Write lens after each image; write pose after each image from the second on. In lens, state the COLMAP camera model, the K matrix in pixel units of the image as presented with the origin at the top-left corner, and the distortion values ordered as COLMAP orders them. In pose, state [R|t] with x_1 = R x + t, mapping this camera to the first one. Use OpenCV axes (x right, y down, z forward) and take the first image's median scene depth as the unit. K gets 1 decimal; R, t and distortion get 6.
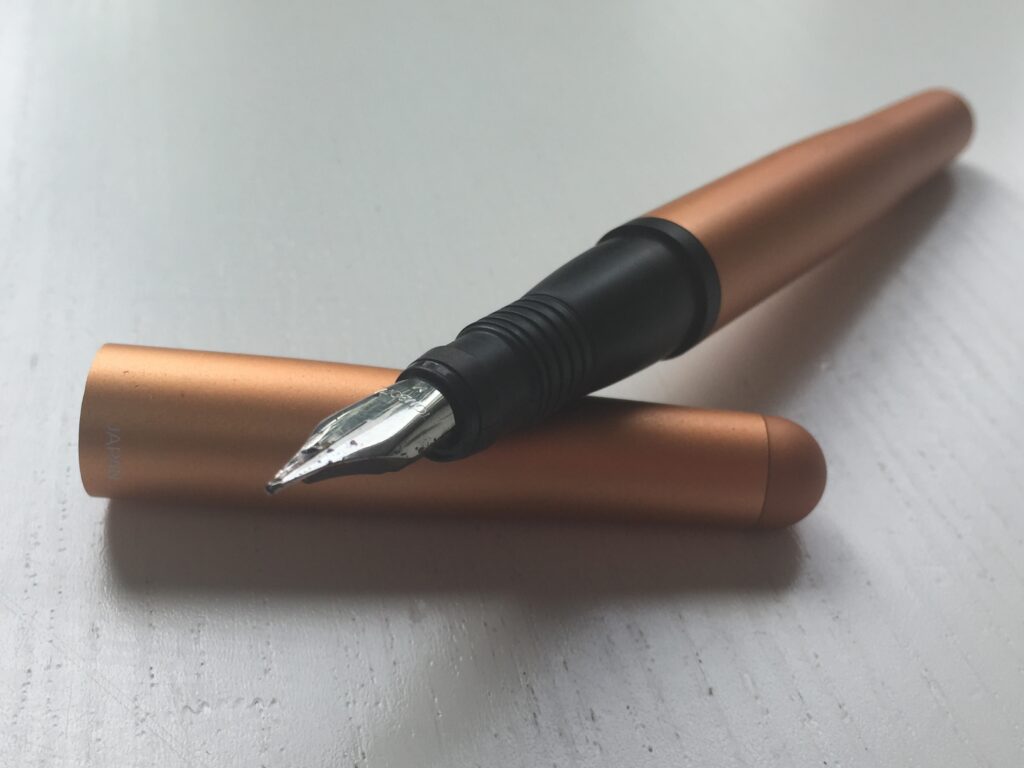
lens RADIAL K [[1312.1, 0, 512.0], [0, 1312.1, 384.0], [0, 0, 1]] dist [0.015298, -0.032375]
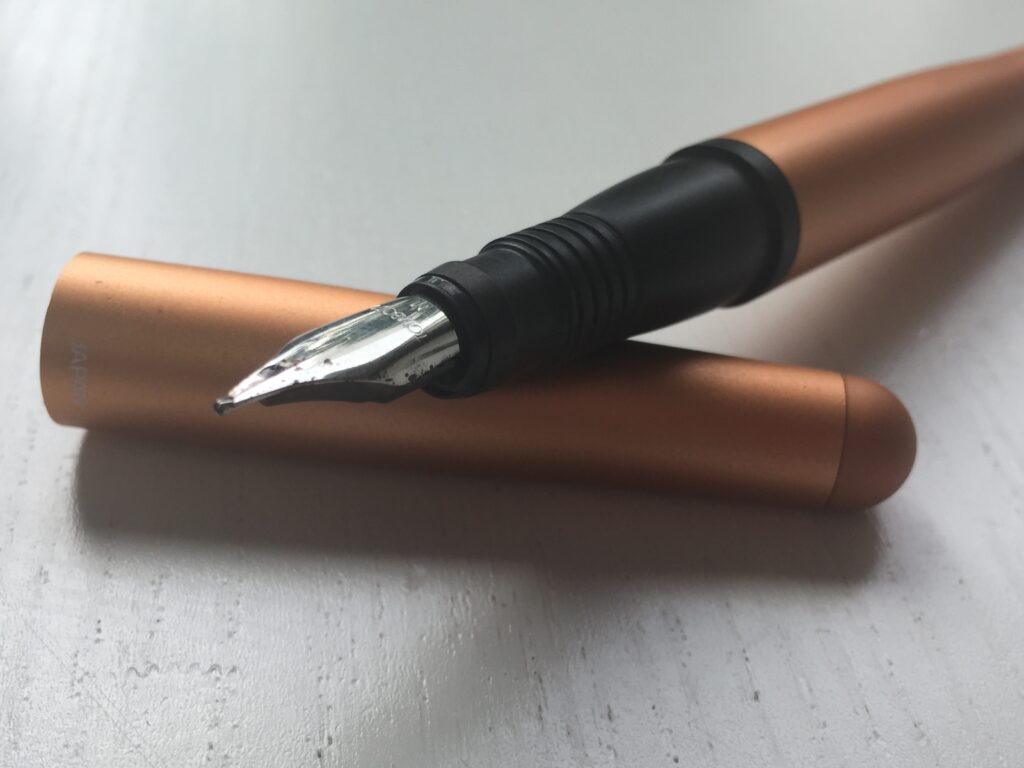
lens RADIAL K [[1312.1, 0, 512.0], [0, 1312.1, 384.0], [0, 0, 1]] dist [0.015298, -0.032375]
pose [[0.995099, 0.051759, -0.084258, 0.057605], [-0.052208, 0.998631, -0.003137, 0.048725], [0.083980, 0.007520, 0.996439, 0.161513]]
